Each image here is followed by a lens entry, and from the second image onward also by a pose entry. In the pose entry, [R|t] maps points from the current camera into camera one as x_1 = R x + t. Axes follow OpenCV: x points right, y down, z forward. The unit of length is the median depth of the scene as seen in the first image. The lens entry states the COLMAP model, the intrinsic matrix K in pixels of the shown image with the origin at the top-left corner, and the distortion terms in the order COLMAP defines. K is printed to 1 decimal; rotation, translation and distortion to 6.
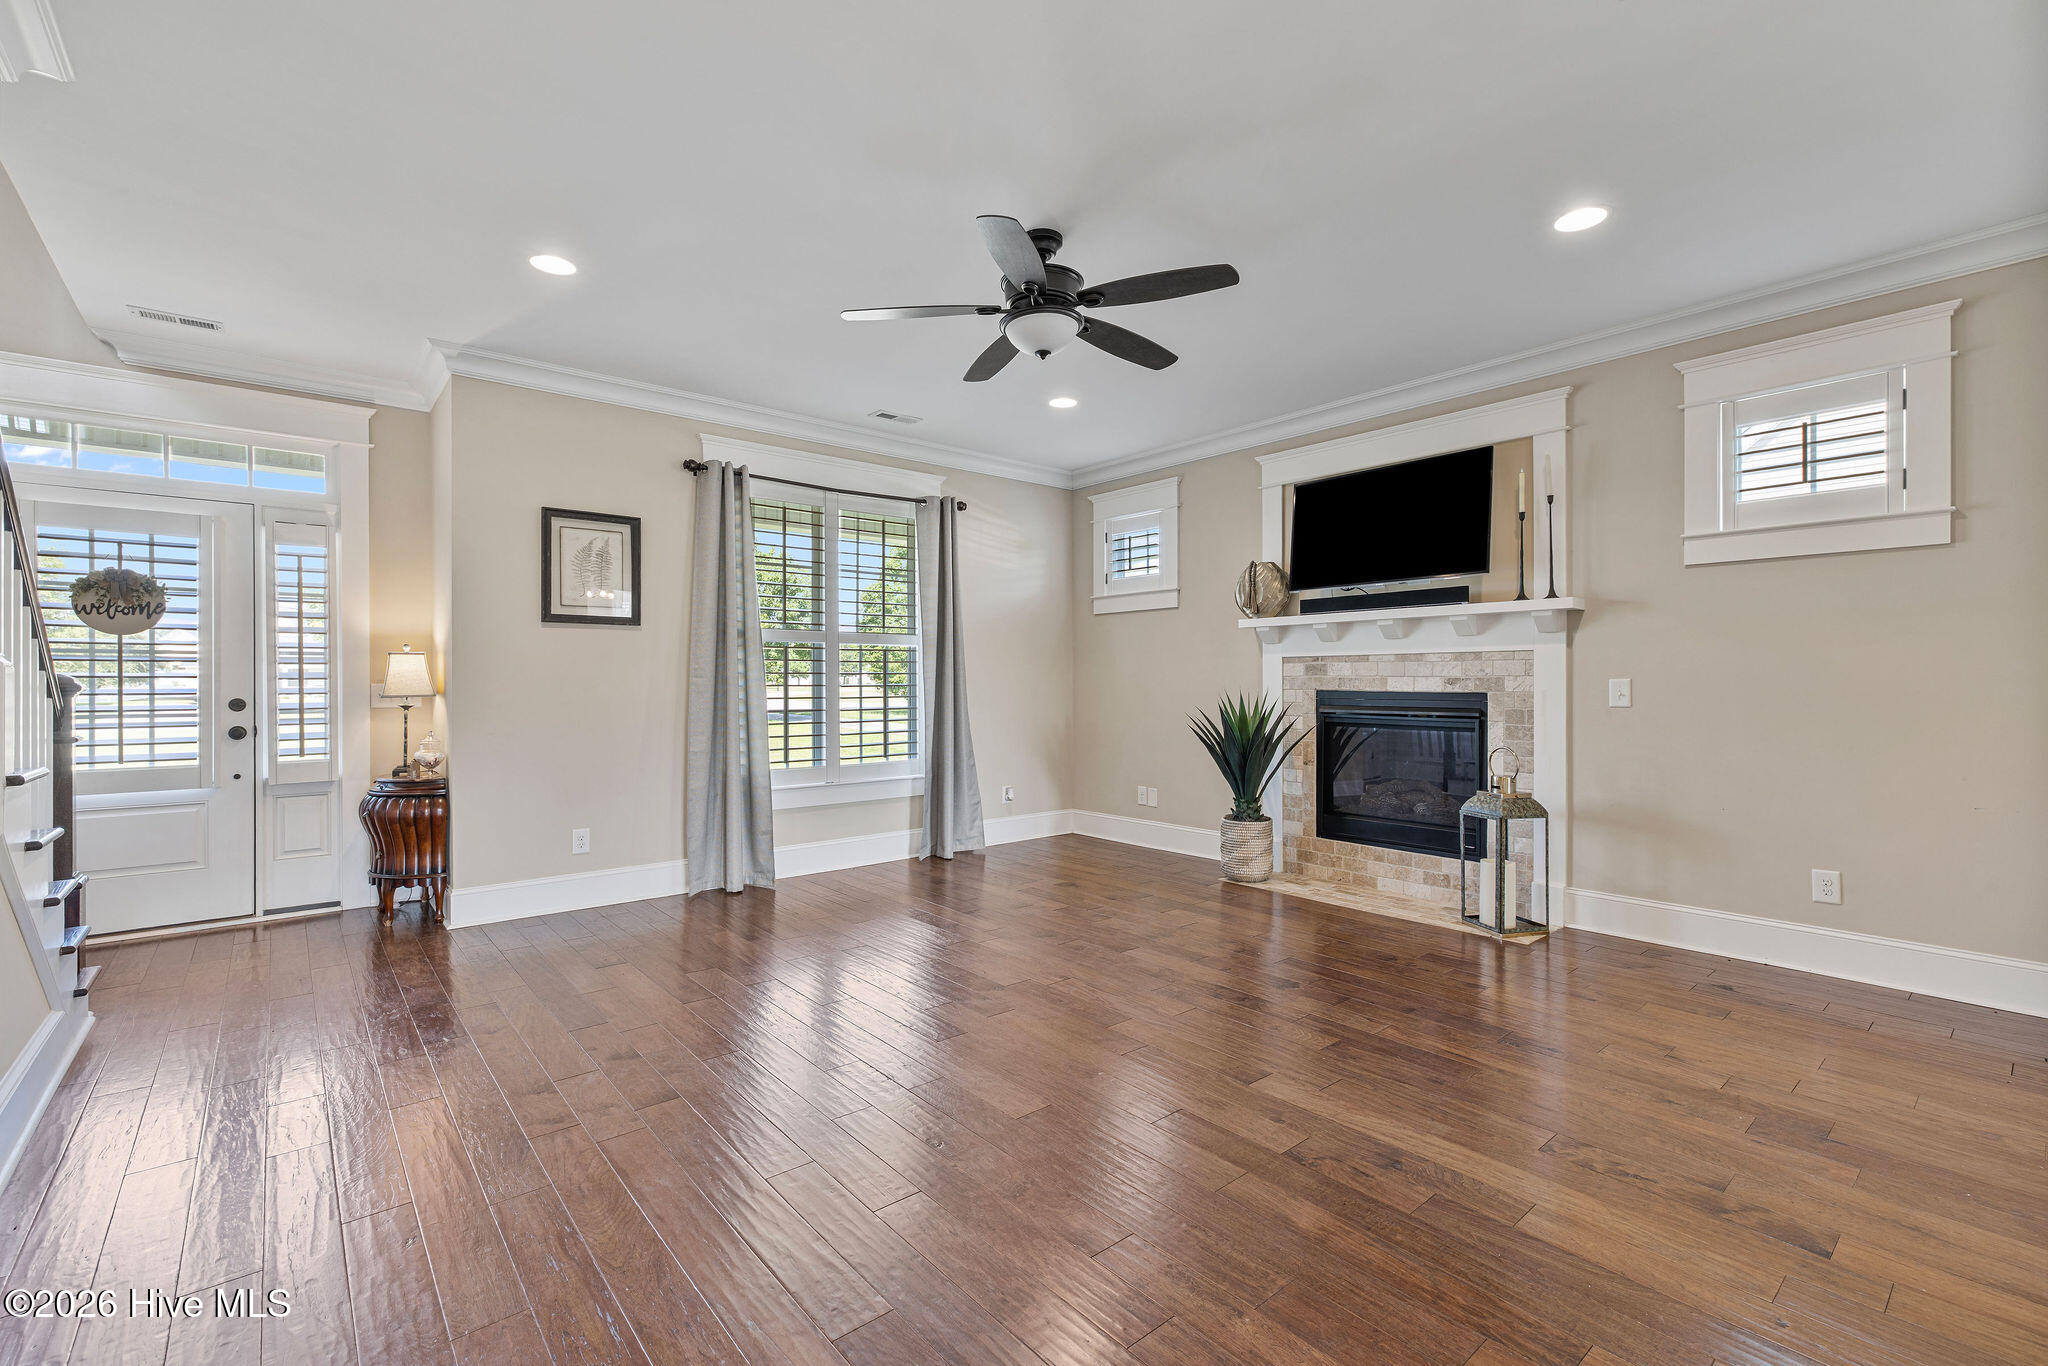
lens RADIAL K [[881.6, 0, 1026.1], [0, 881.6, 685.8], [0, 0, 1]] dist [-0.002631, 0.002173]
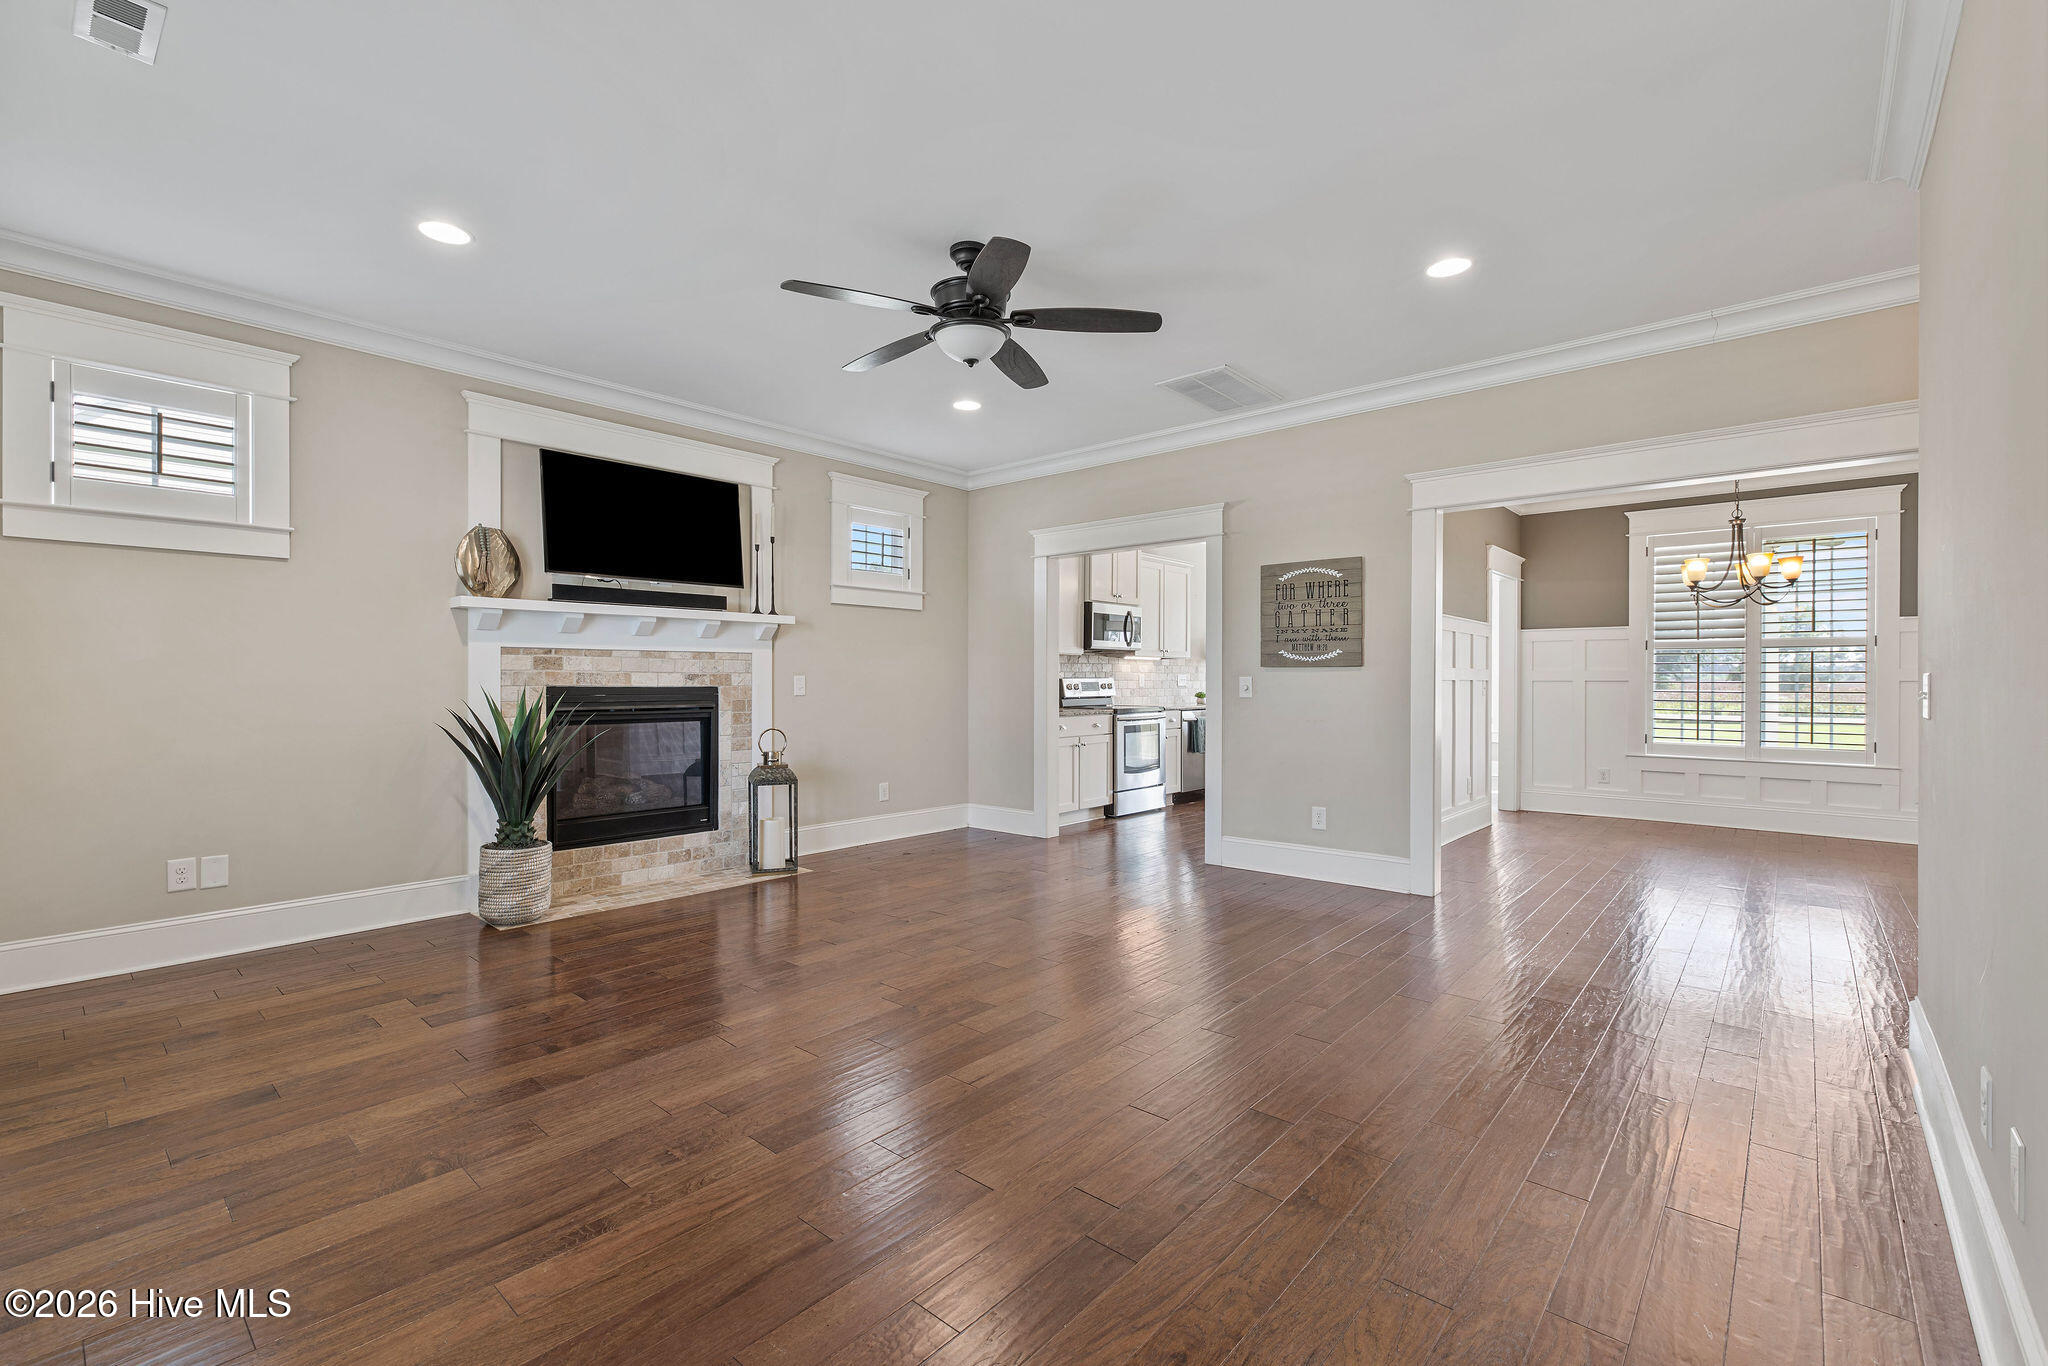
lens RADIAL K [[881.6, 0, 1007.0], [0, 881.6, 690.1], [0, 0, 1]] dist [-0.002631, 0.002173]
pose [[-0.126558, -0.007113, 0.991934, -0.680906], [0.005503, 0.999954, 0.007873, 0.004834], [-0.991944, 0.006455, -0.126513, 0.730604]]
